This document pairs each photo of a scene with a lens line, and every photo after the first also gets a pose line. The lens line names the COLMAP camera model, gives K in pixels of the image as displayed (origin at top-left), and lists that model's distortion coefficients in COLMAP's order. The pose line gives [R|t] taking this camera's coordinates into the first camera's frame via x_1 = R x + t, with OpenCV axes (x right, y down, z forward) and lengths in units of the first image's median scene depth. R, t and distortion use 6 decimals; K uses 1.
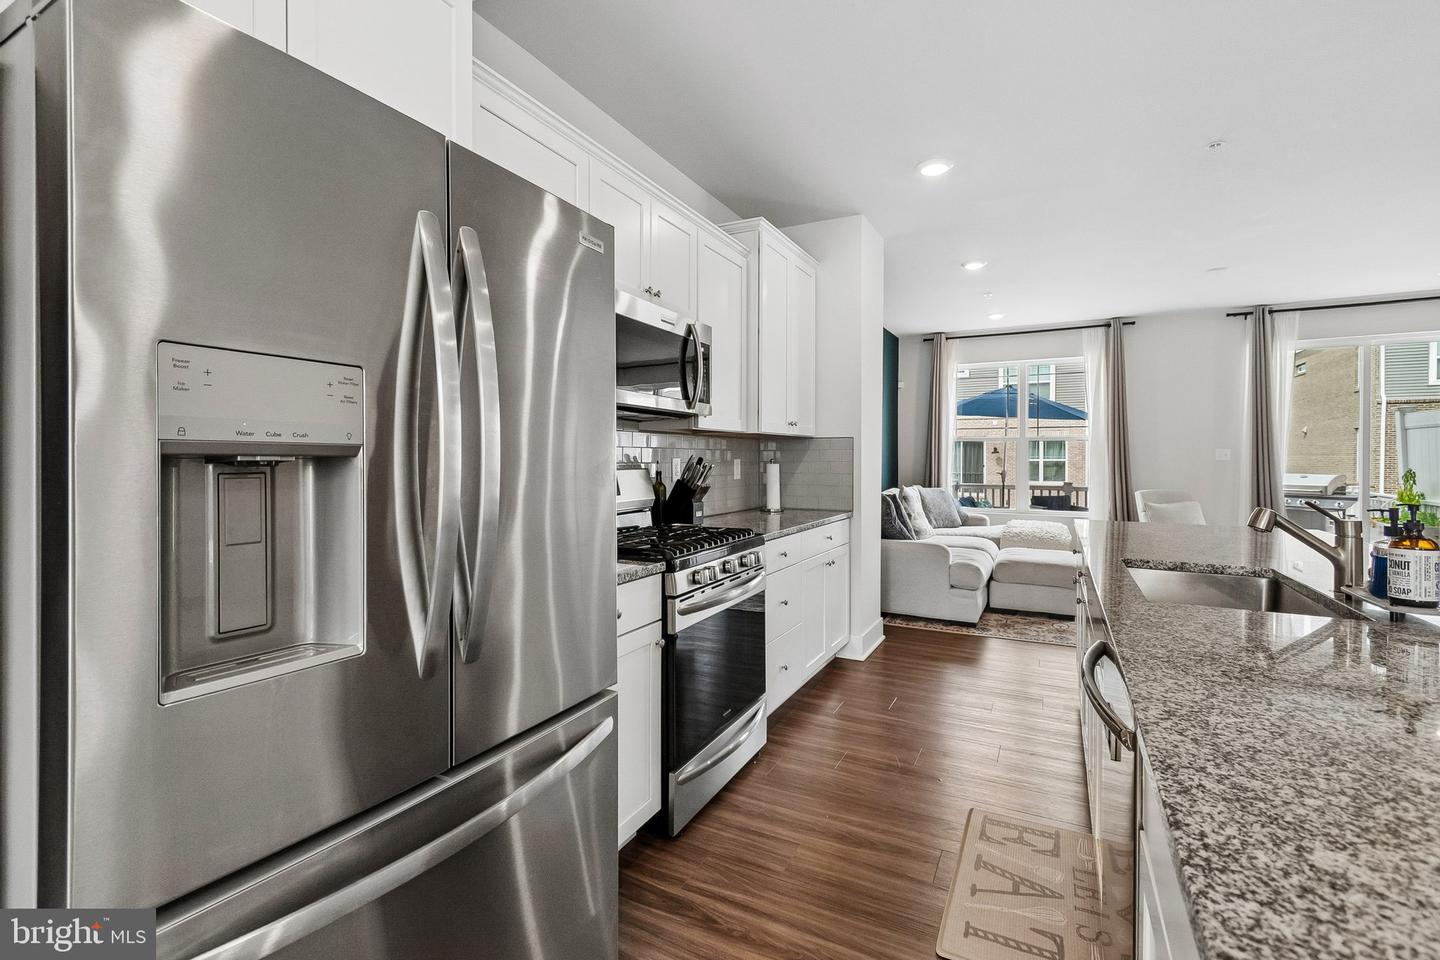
lens RADIAL K [[638.9, 0, 724.3], [0, 638.9, 467.4], [0, 0, 1]] dist [0.001287, -0.000062]
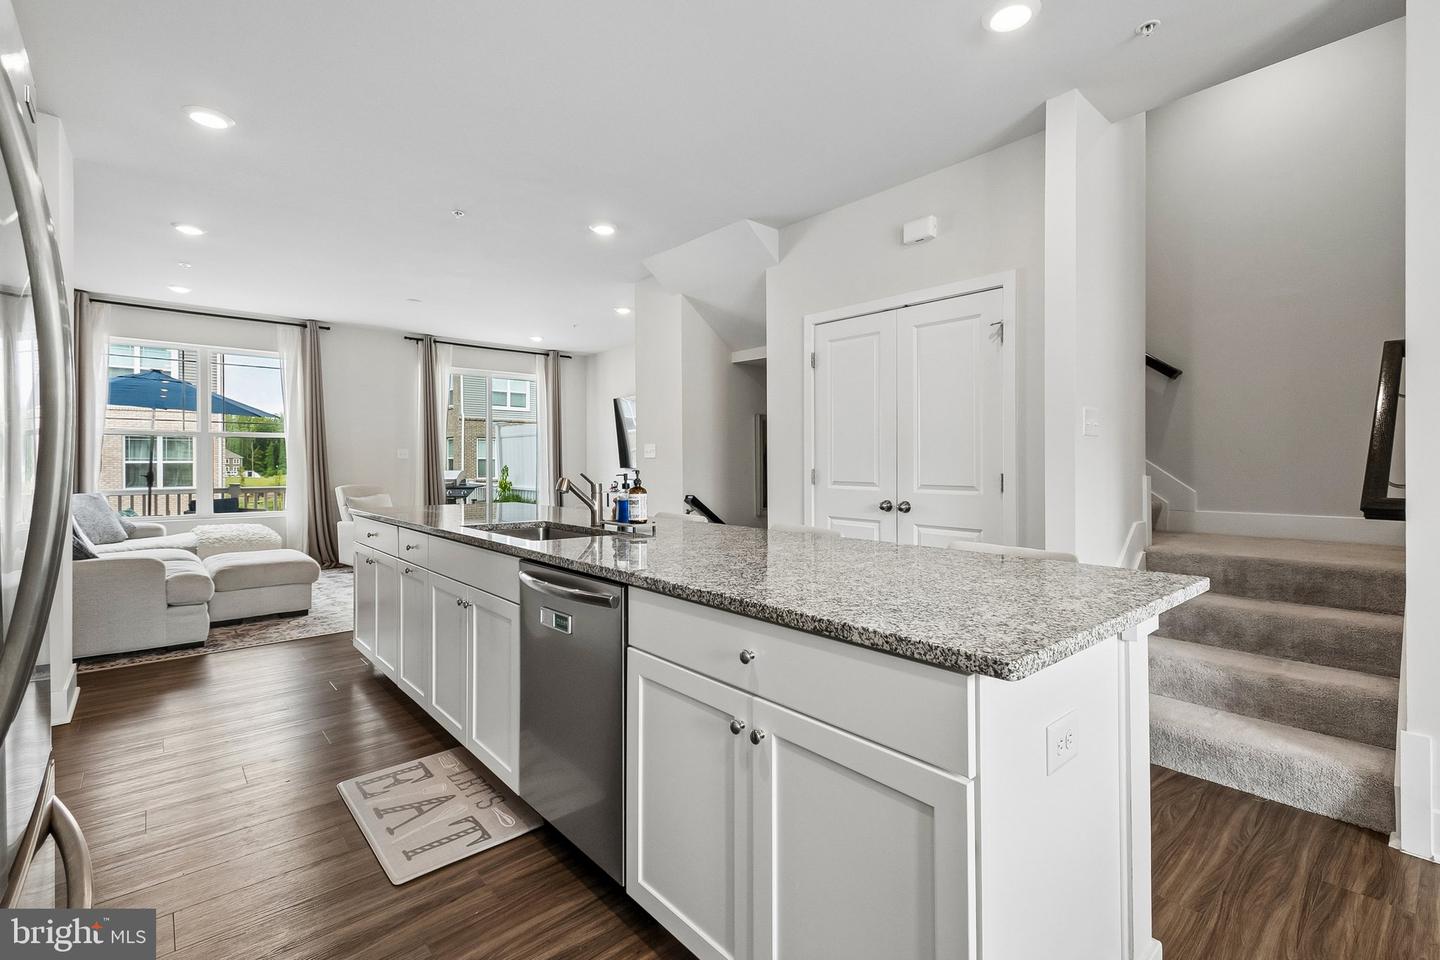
lens RADIAL K [[638.9, 0, 724.3], [0, 638.9, 467.4], [0, 0, 1]] dist [0.001287, -0.000062]
pose [[0.356055, -0.008298, 0.934428, -0.126857], [0.013364, 0.999904, 0.003788, 0.009214], [-0.934370, 0.011139, 0.356131, 0.015520]]
